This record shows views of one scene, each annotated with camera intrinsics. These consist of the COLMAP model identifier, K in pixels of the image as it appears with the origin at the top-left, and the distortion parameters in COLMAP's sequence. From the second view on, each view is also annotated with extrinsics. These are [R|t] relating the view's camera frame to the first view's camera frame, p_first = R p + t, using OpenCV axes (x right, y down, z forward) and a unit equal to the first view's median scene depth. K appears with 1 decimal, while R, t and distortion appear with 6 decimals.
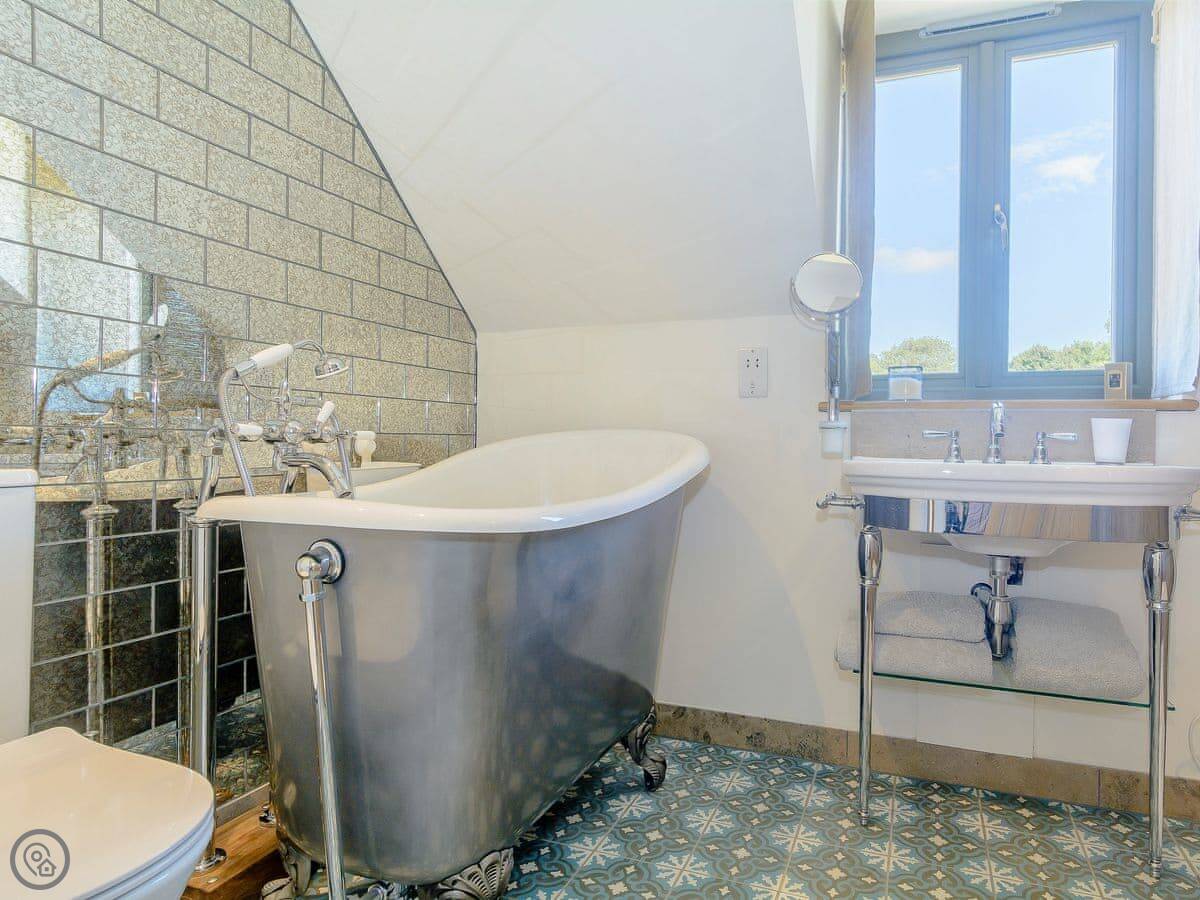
lens RADIAL K [[778.4, 0, 672.5], [0, 778.4, 447.2], [0, 0, 1]] dist [-0.000904, 0.000548]
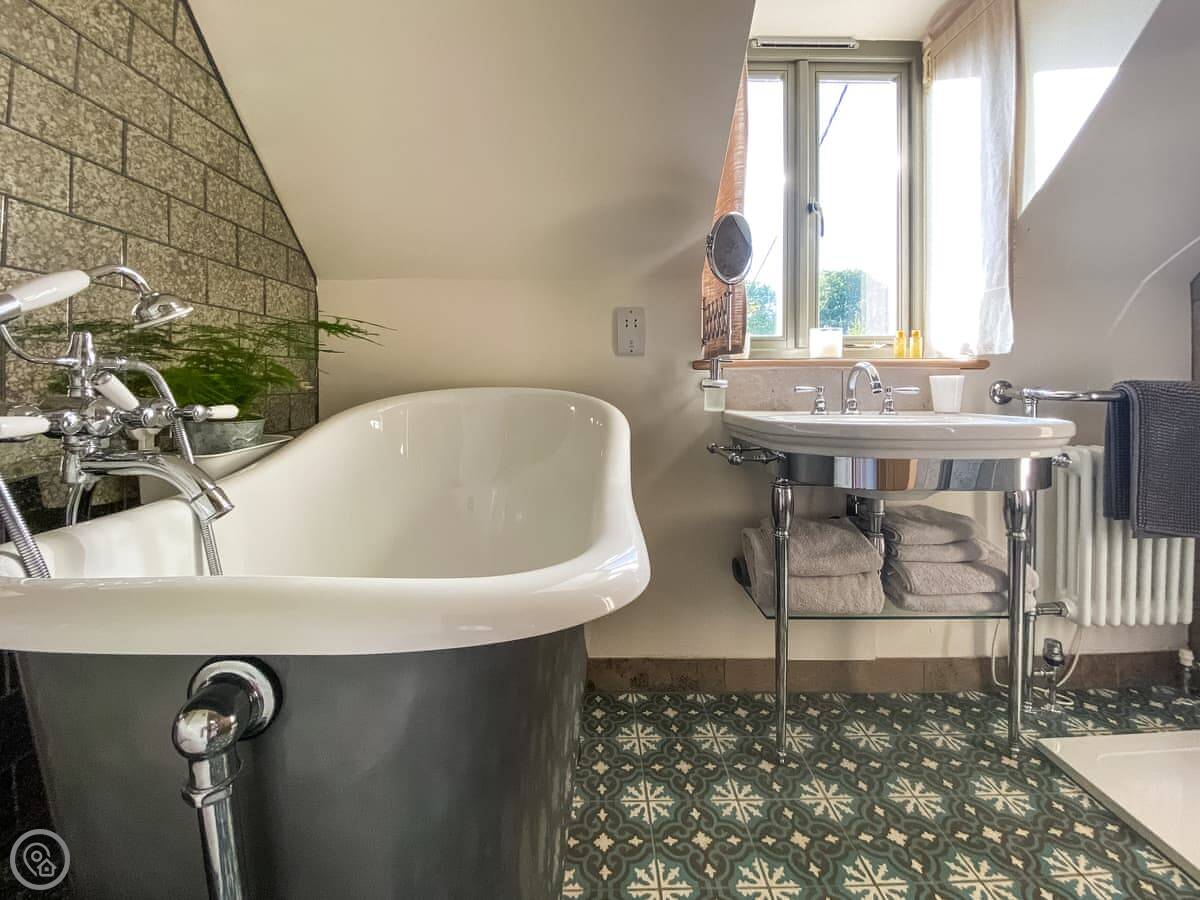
lens RADIAL K [[535.3, 0, 598.0], [0, 535.3, 386.4], [0, 0, 1]] dist [-0.001834, -0.019751]
pose [[0.930819, -0.013162, 0.365243, -0.213386], [0.009598, 0.999887, 0.011570, -0.032527], [-0.365354, -0.007264, 0.930840, 0.369737]]
